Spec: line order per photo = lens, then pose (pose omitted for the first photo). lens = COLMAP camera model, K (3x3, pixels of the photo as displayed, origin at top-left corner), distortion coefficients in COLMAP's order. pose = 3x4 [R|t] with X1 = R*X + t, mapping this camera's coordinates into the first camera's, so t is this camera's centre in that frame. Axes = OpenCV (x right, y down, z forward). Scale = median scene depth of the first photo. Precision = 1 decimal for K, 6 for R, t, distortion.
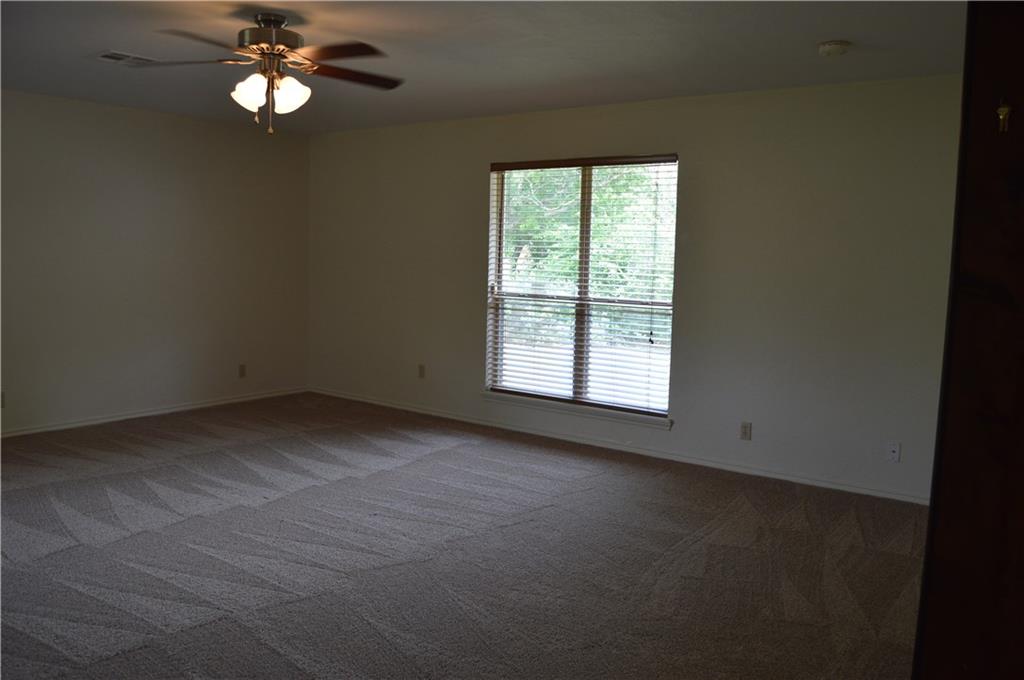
lens RADIAL K [[813.7, 0, 510.0], [0, 813.7, 342.3], [0, 0, 1]] dist [-0.093787, 0.039910]
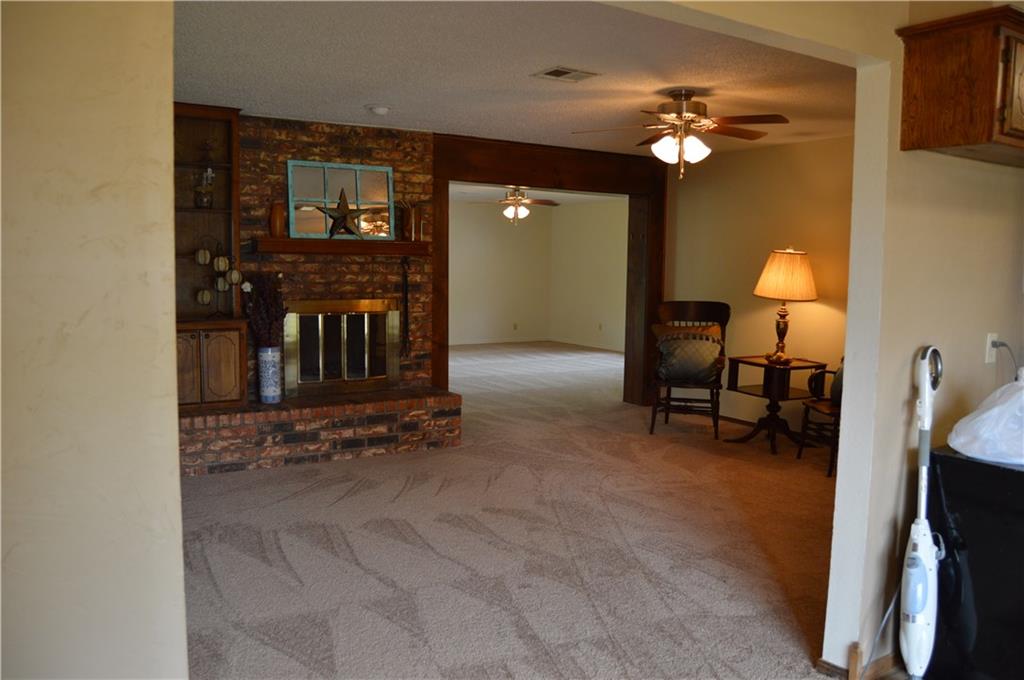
lens RADIAL K [[813.7, 0, 514.4], [0, 813.7, 340.8], [0, 0, 1]] dist [-0.093787, 0.039910]
pose [[0.935371, 0.020740, -0.353059, 0.512379], [-0.029345, 0.999388, -0.019037, 0.145892], [0.352448, 0.028167, 0.935407, -1.201053]]
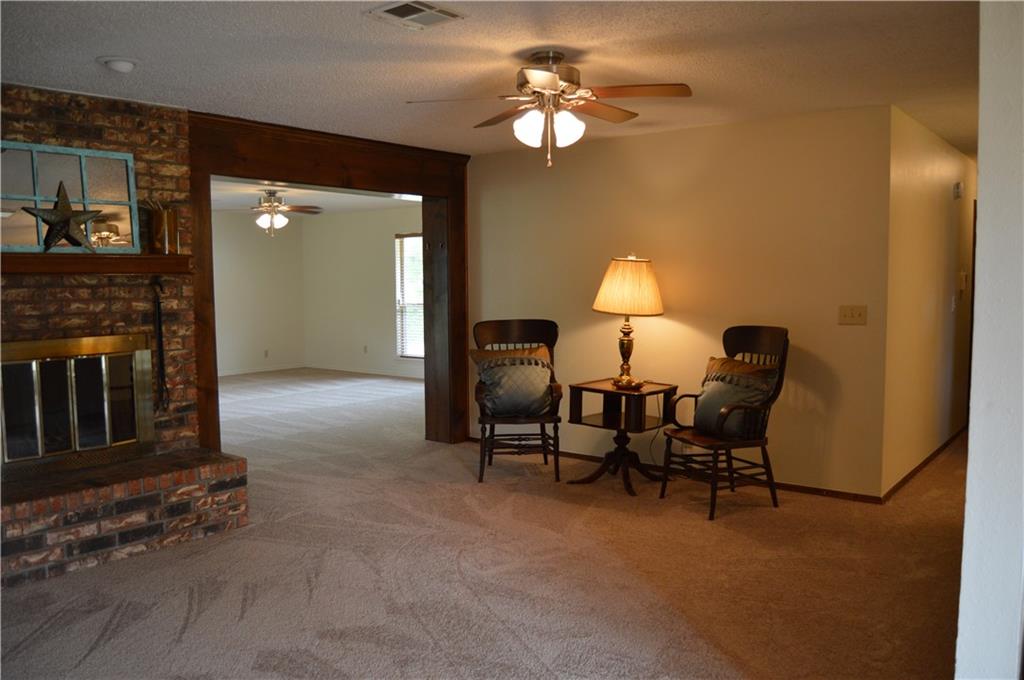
lens RADIAL K [[813.7, 0, 510.6], [0, 813.7, 343.0], [0, 0, 1]] dist [-0.093787, 0.039910]
pose [[0.998931, -0.032052, -0.033320, 0.348118], [0.030916, 0.998941, -0.034064, 0.118252], [0.034377, 0.032998, 0.998864, -0.993430]]
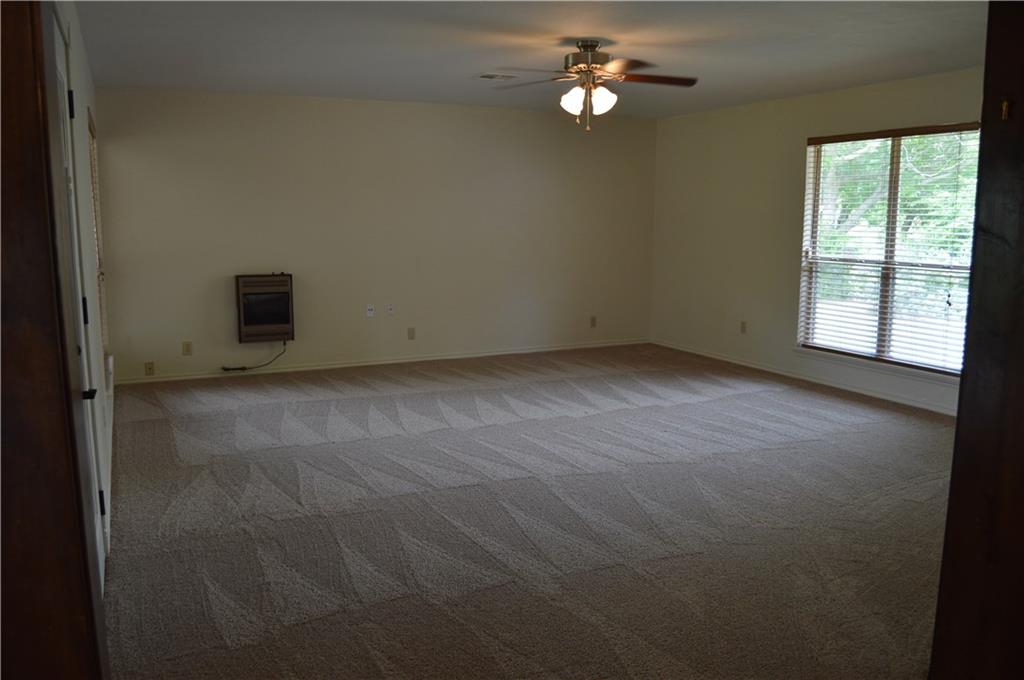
lens RADIAL K [[813.7, 0, 509.7], [0, 813.7, 342.2], [0, 0, 1]] dist [-0.093787, 0.039910]
pose [[0.888394, 0.047772, -0.456589, 0.147003], [-0.031796, 0.998586, 0.042614, 0.024181], [0.457979, -0.023341, 0.888656, -0.174289]]
